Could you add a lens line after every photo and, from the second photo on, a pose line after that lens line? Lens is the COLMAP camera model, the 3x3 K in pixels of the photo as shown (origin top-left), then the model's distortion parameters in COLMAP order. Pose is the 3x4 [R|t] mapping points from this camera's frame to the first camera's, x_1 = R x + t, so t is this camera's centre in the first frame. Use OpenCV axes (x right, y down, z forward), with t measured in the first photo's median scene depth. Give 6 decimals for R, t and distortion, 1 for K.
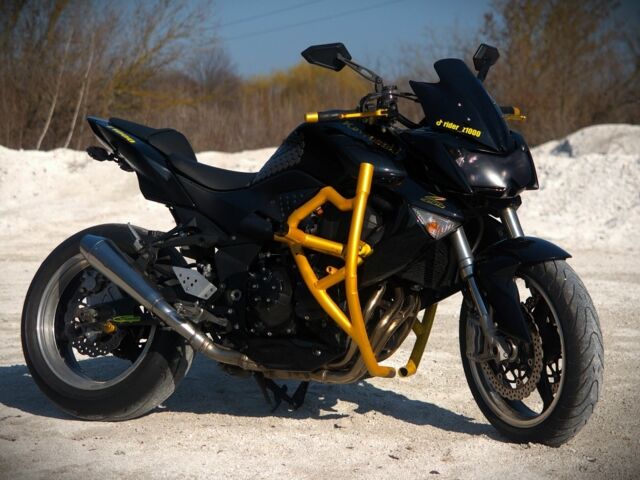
lens RADIAL K [[2501.6, 0, 318.1], [0, 2501.6, 237.6], [0, 0, 1]] dist [0.213183, 0.000000]
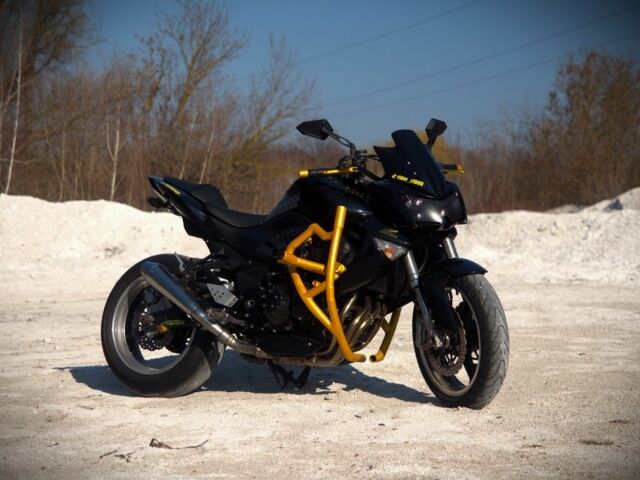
lens RADIAL K [[2501.6, 0, 321.0], [0, 2501.6, 241.2], [0, 0, 1]] dist [0.213183, 0.000000]
pose [[0.996419, -0.011001, -0.083834, 0.118608], [0.008509, 0.999513, -0.030025, 0.029776], [0.084123, 0.029205, 0.996027, -0.360954]]
